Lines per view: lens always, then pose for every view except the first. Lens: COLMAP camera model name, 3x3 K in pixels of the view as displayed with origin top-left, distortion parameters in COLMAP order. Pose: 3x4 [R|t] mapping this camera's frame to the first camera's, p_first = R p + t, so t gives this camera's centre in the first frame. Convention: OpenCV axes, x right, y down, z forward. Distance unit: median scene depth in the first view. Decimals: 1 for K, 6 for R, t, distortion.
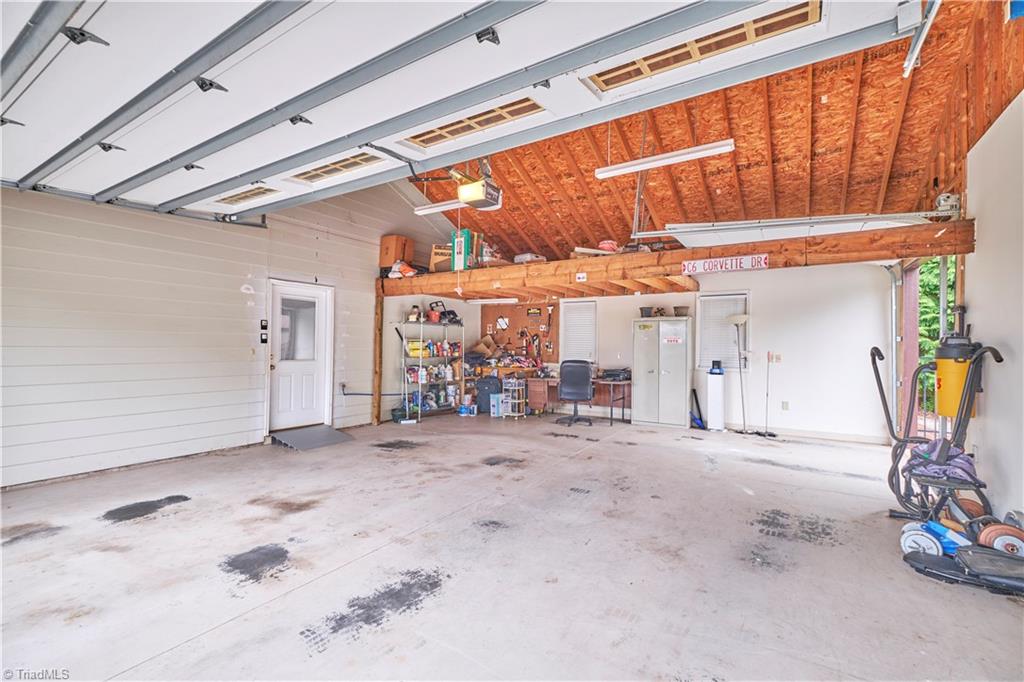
lens RADIAL K [[456.8, 0, 508.8], [0, 456.8, 342.1], [0, 0, 1]] dist [-0.002286, -0.001455]
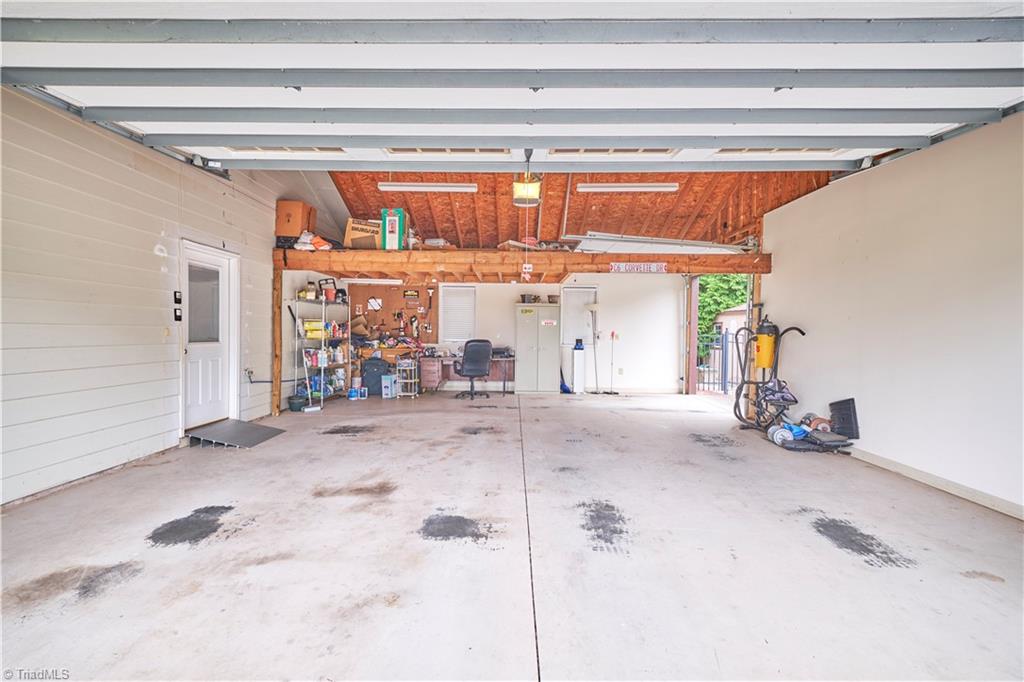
lens RADIAL K [[456.8, 0, 509.5], [0, 456.8, 340.4], [0, 0, 1]] dist [-0.002286, -0.001455]
pose [[0.848077, -0.010277, 0.529774, -0.545001], [-0.006799, 0.999519, 0.030274, 0.009617], [-0.529830, -0.029277, 0.847598, 0.029707]]
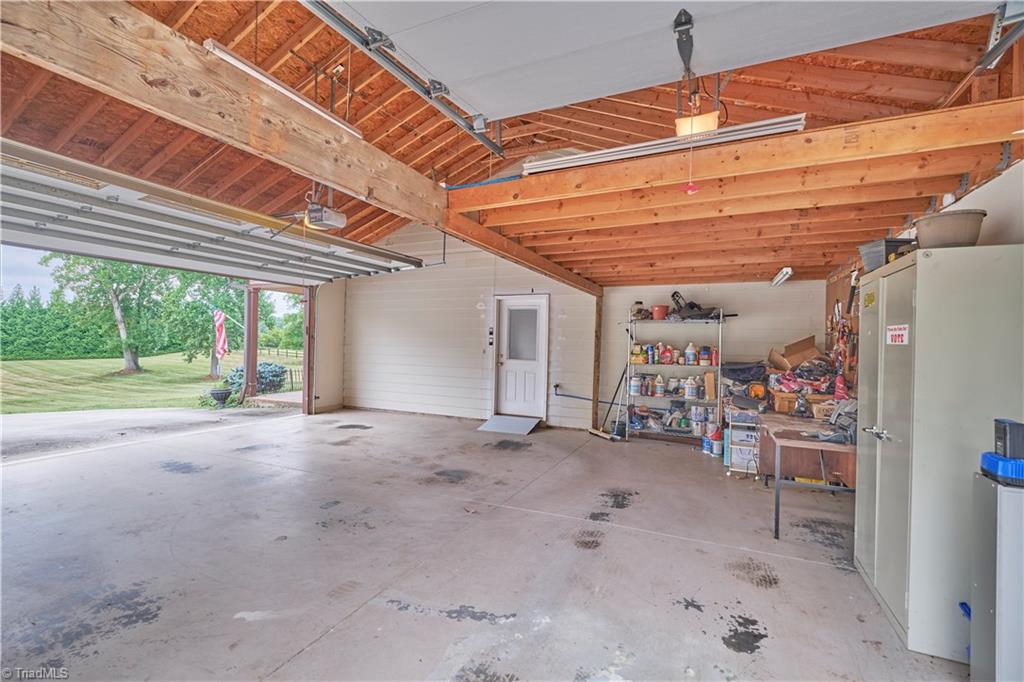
lens RADIAL K [[456.8, 0, 505.1], [0, 456.8, 342.3], [0, 0, 1]] dist [-0.002286, -0.001455]
pose [[0.129633, -0.009915, -0.991512, 0.908955], [-0.008431, 0.999903, -0.011101, 0.009369], [0.991526, 0.009798, 0.129537, 1.011438]]
